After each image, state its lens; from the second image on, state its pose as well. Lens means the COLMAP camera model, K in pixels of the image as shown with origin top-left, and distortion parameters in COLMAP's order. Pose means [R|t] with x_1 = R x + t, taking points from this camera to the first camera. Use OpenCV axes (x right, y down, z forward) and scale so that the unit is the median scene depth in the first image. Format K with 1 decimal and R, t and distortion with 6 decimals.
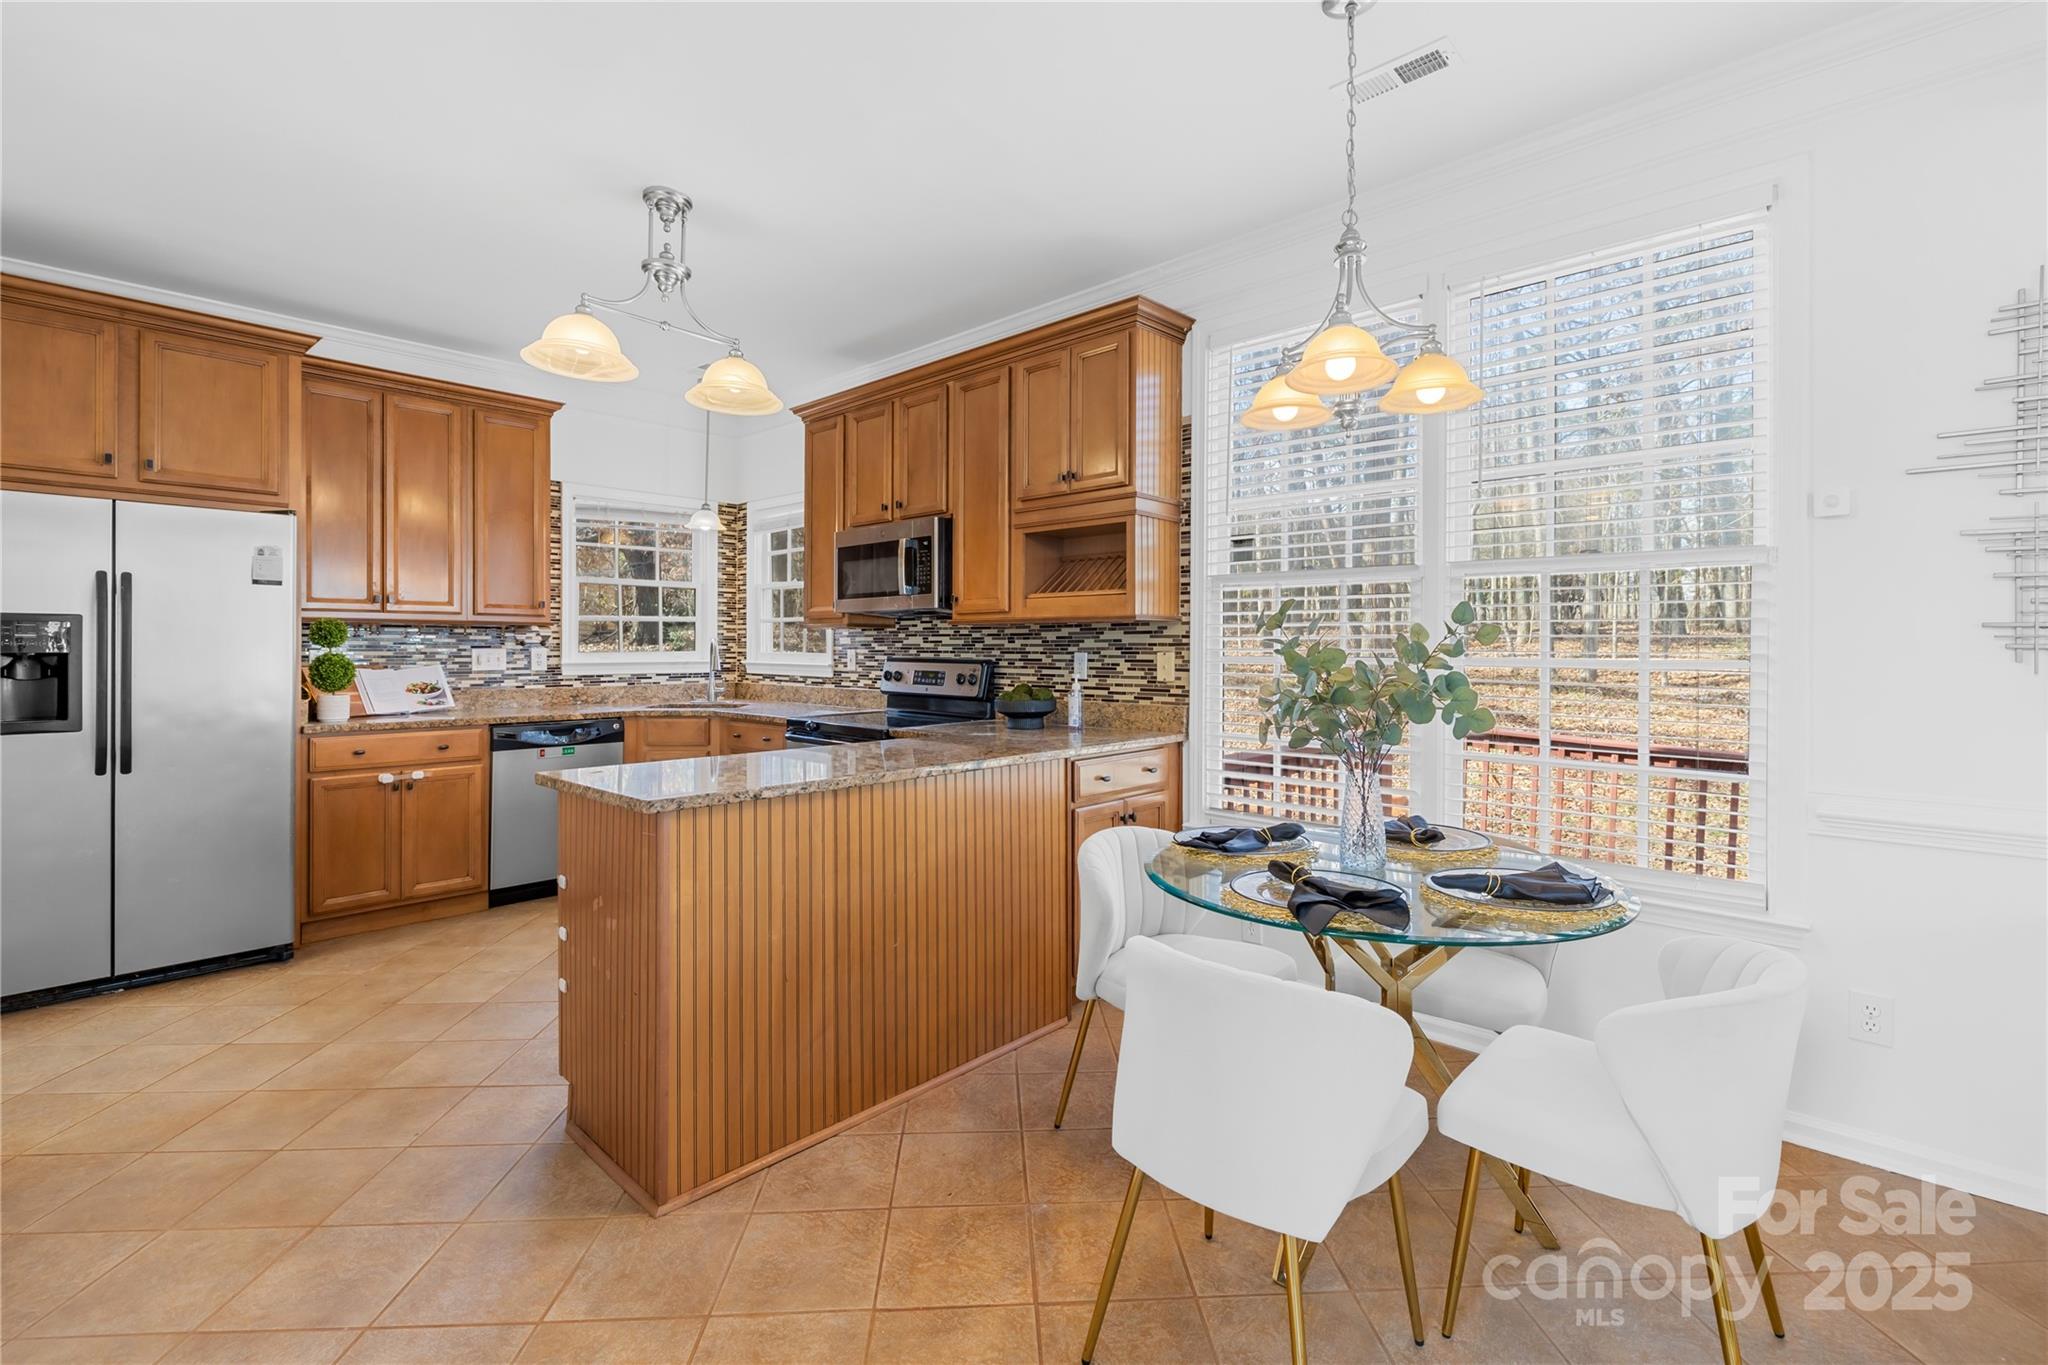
lens RADIAL K [[873.3, 0, 1029.9], [0, 873.3, 648.3], [0, 0, 1]] dist [0.001505, -0.000597]
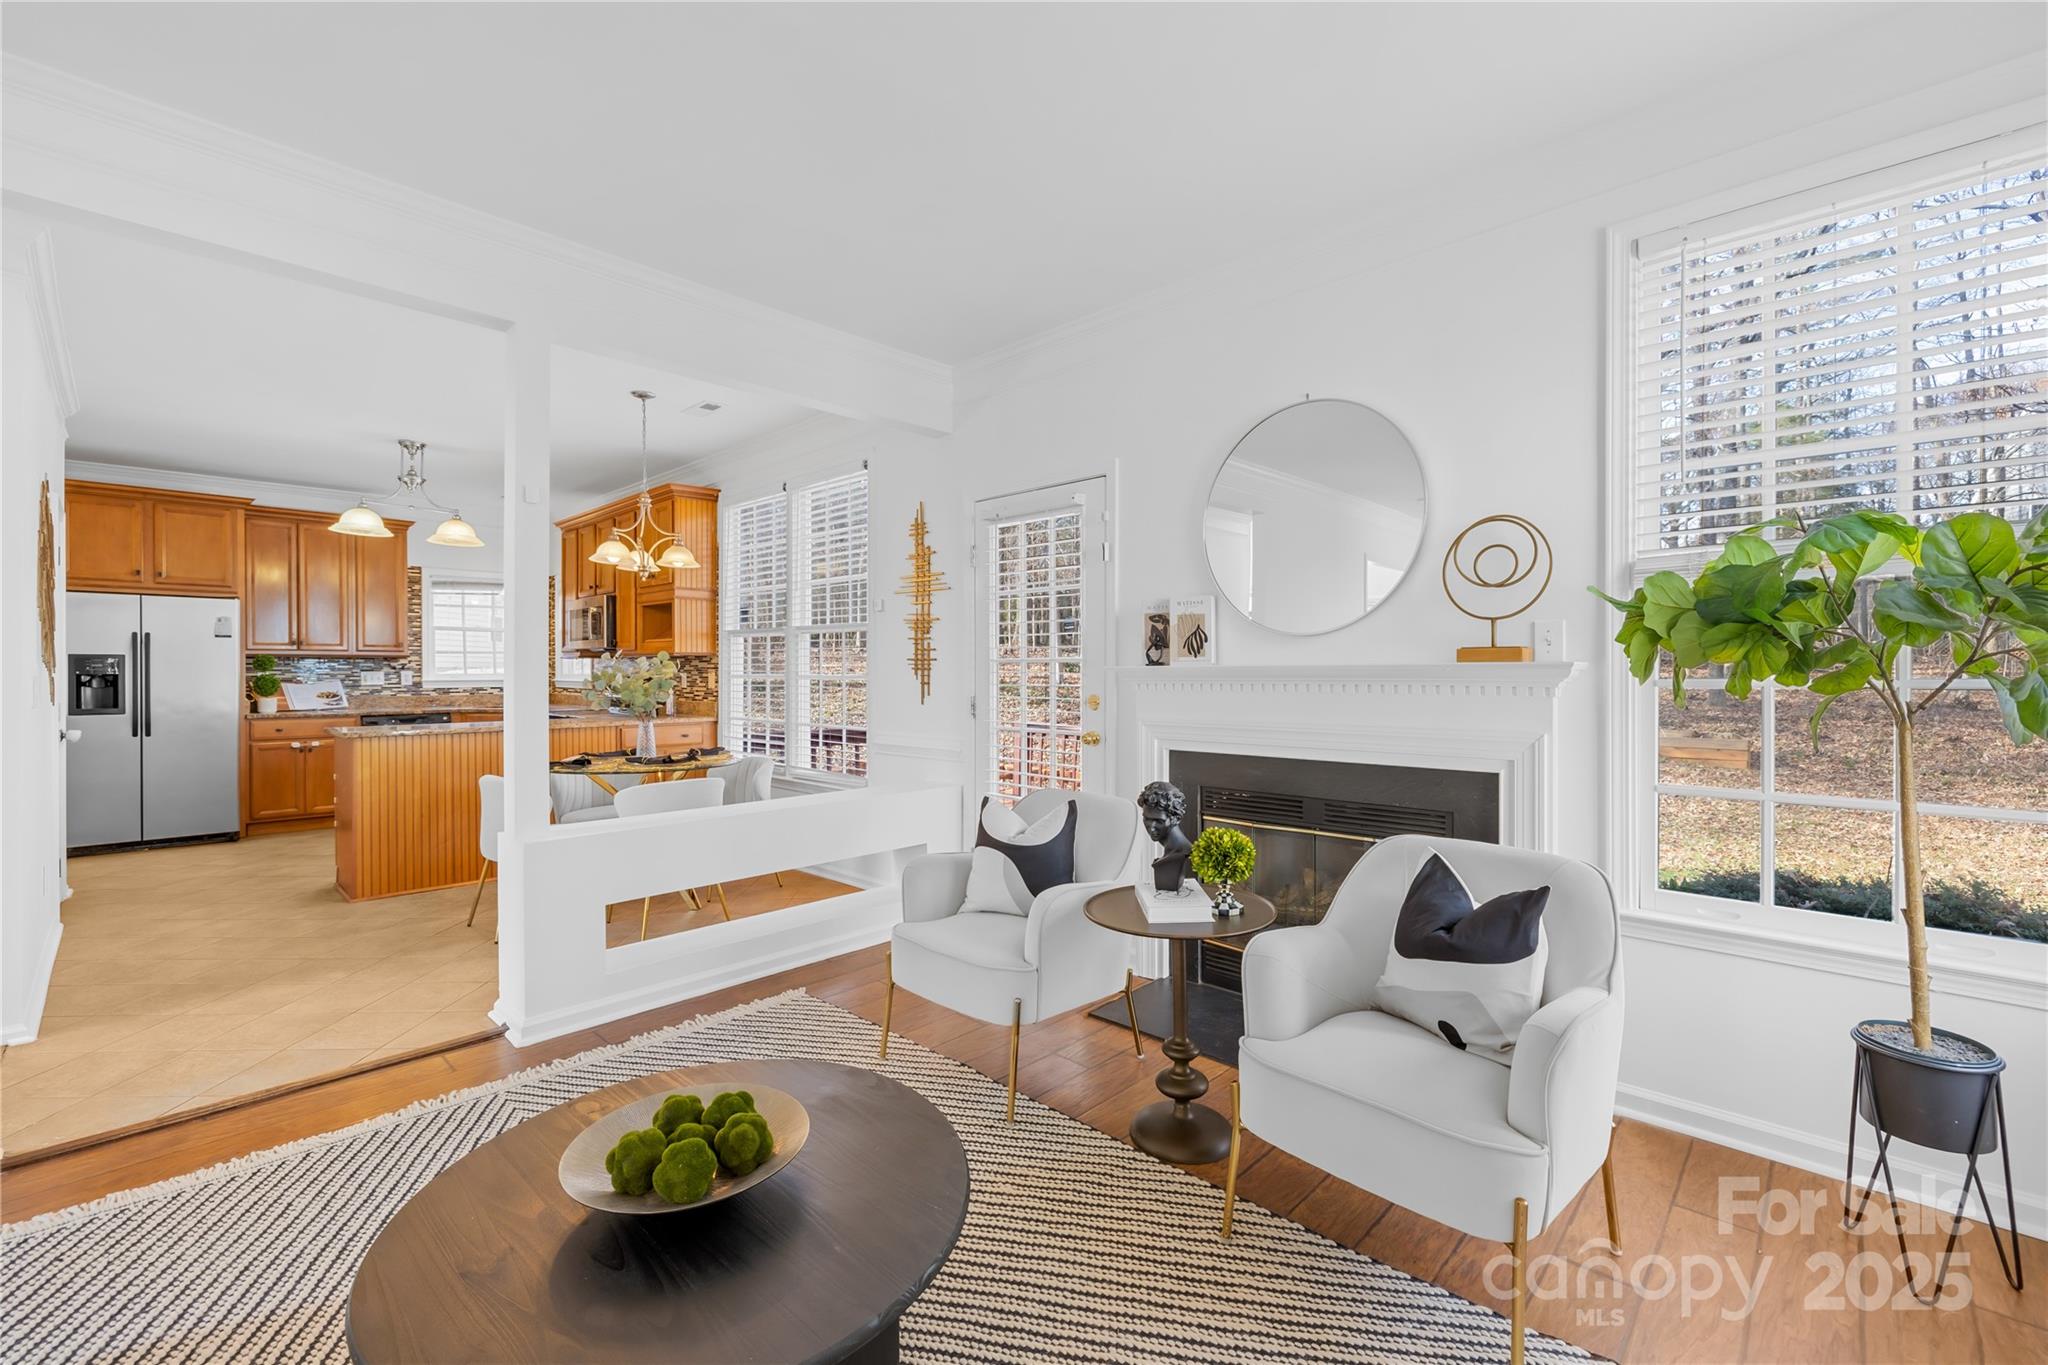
lens RADIAL K [[873.3, 0, 1036.8], [0, 873.3, 673.0], [0, 0, 1]] dist [0.001505, -0.000597]
pose [[0.999646, -0.002831, -0.026444, 0.807734], [0.002932, 0.999989, 0.003779, 0.001097], [0.026433, -0.003855, 0.999643, -0.723678]]
